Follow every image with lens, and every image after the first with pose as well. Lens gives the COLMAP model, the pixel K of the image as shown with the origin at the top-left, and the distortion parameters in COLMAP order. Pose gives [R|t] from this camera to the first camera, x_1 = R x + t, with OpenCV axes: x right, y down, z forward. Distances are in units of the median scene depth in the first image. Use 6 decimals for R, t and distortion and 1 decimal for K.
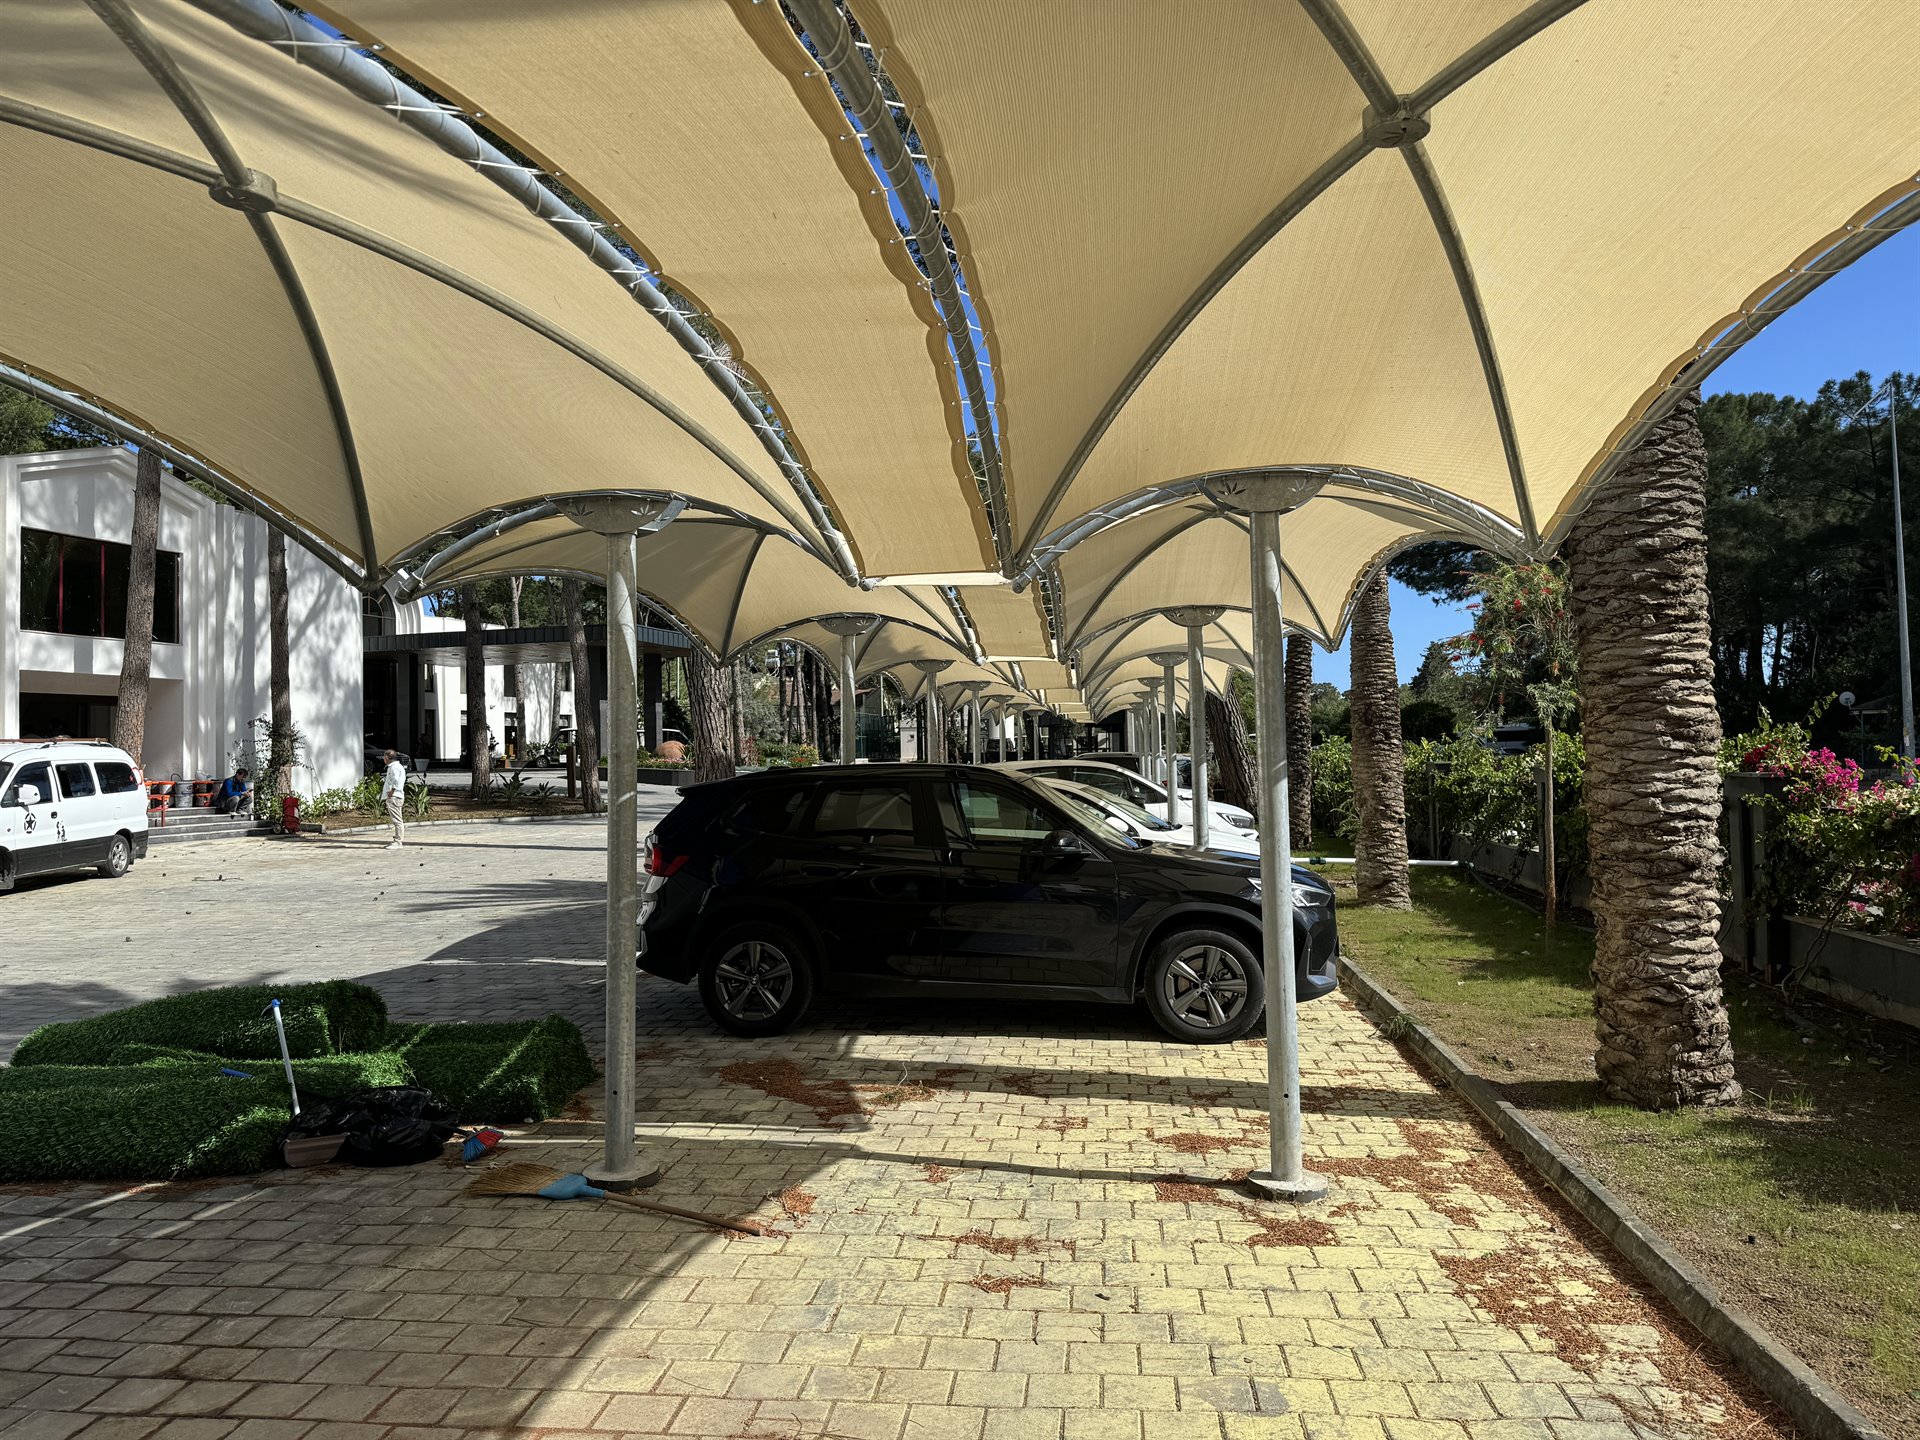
lens RADIAL K [[1405.3, 0, 957.9], [0, 1405.3, 723.4], [0, 0, 1]] dist [0.090104, -0.137884]
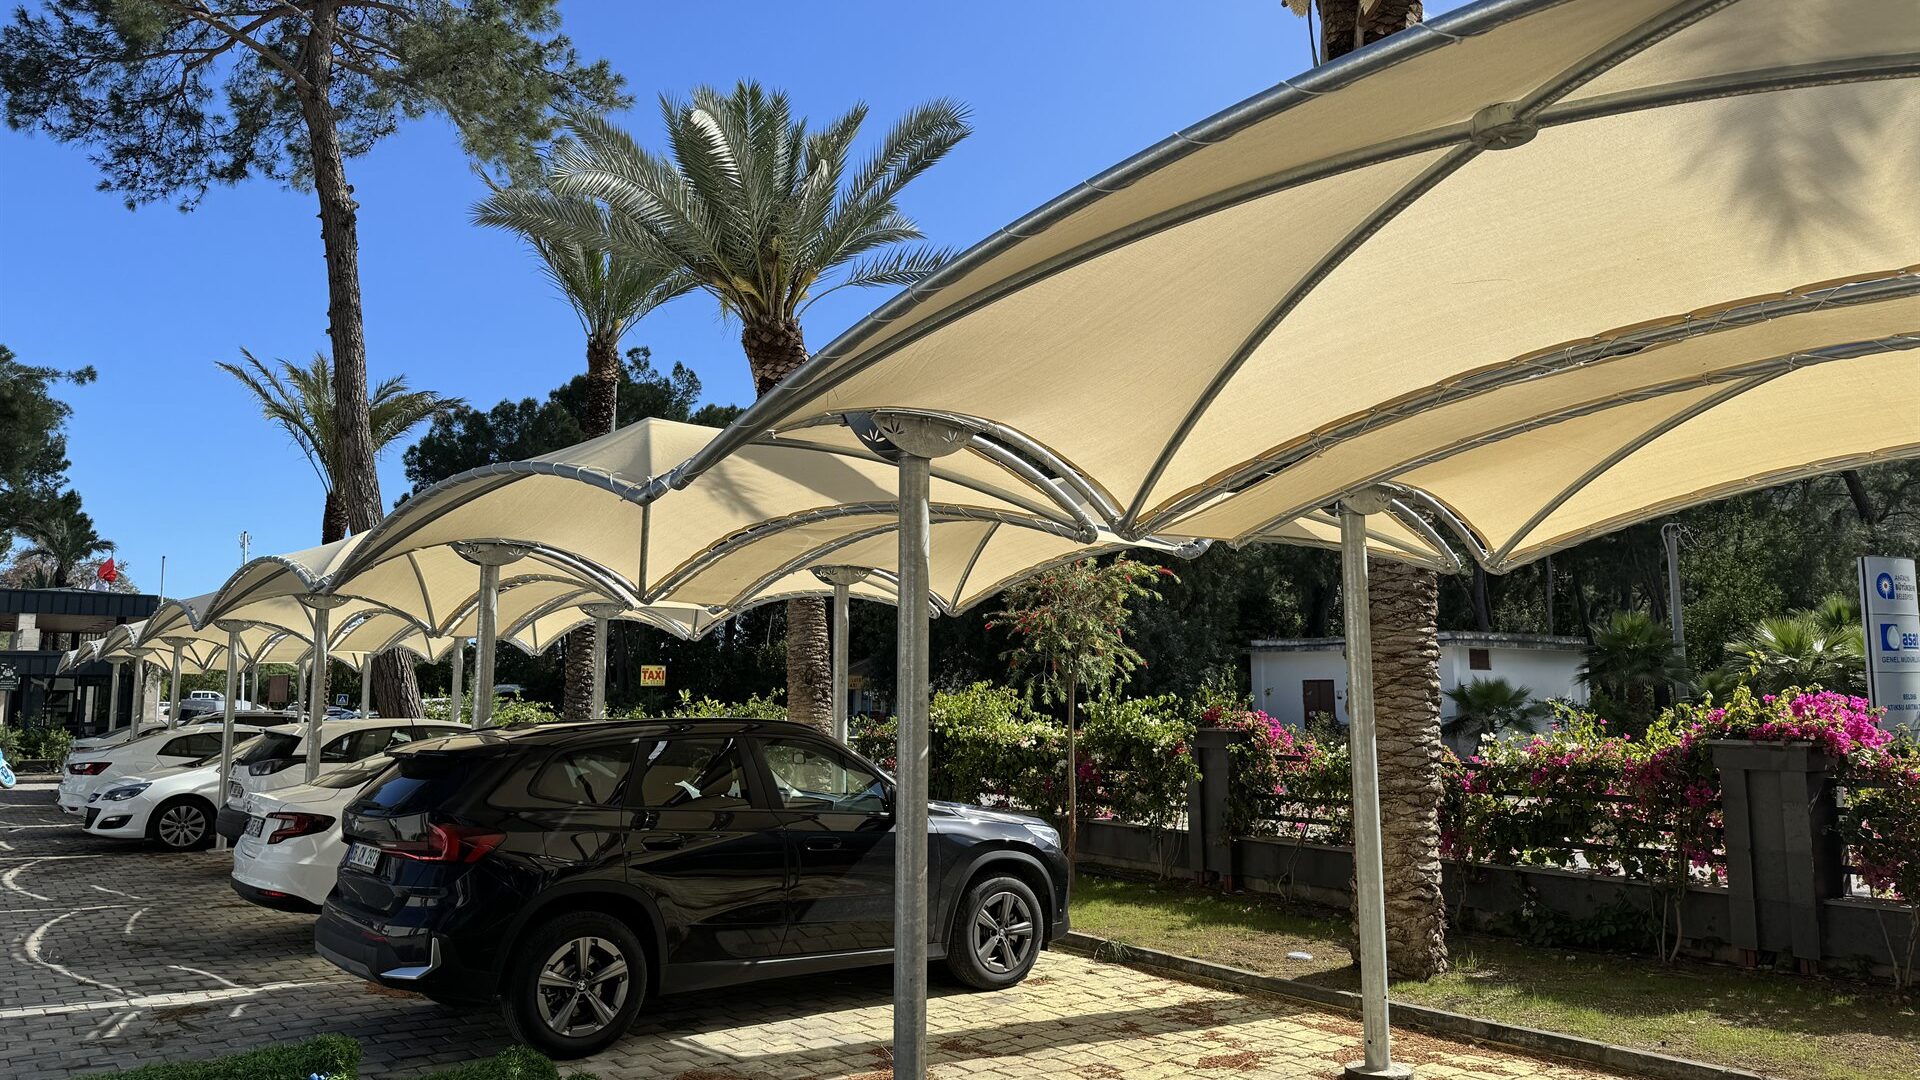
lens RADIAL K [[1371.2, 0, 957.7], [0, 1371.2, 548.0], [0, 0, 1]] dist [0.073401, -0.115925]
pose [[0.705174, 0.094963, 0.702646, -0.749035], [-0.023653, 0.993589, -0.110546, 0.018926], [-0.708640, 0.061334, 0.702900, 0.353737]]
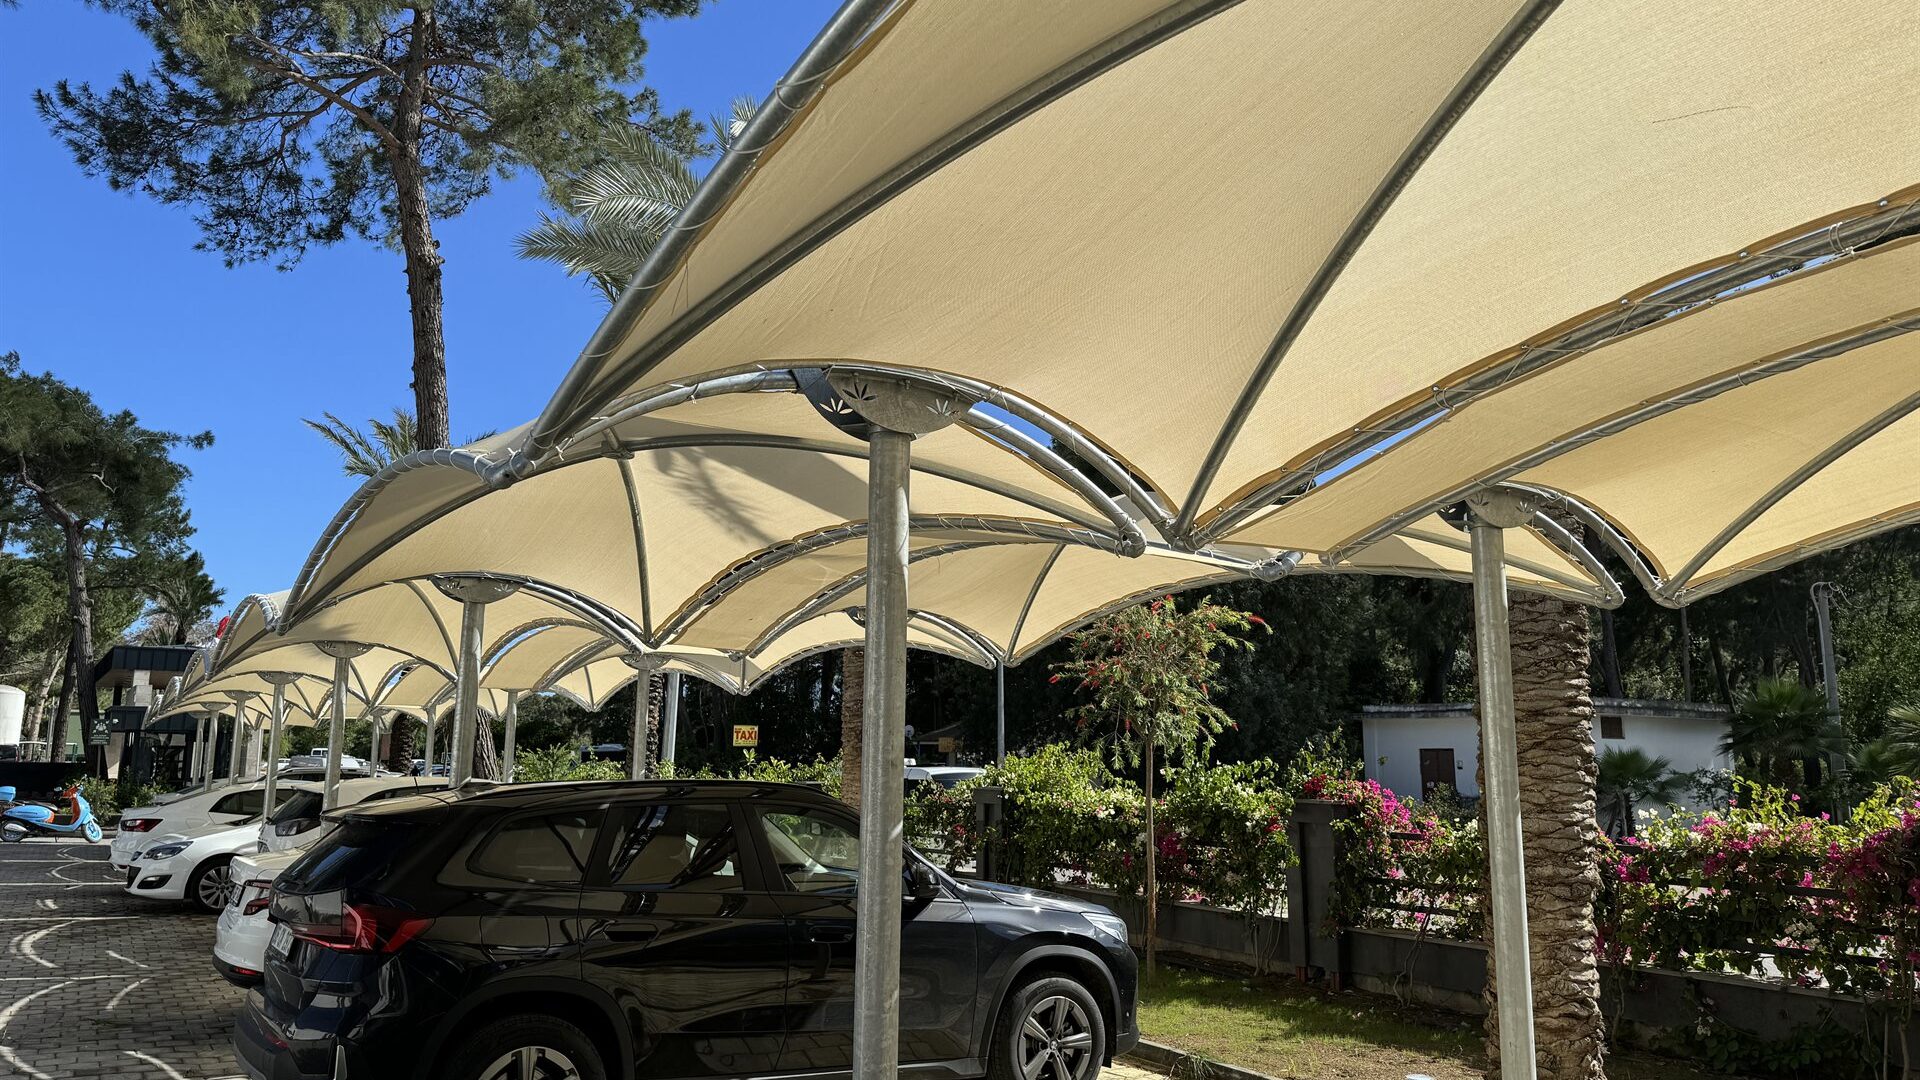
lens RADIAL K [[1387.2, 0, 942.0], [0, 1387.2, 558.5], [0, 0, 1]] dist [0.056204, -0.090260]
pose [[0.760582, 0.119941, 0.638067, -0.582072], [-0.034412, 0.988853, -0.144861, 0.019536], [-0.648330, 0.088222, 0.756231, 0.456069]]
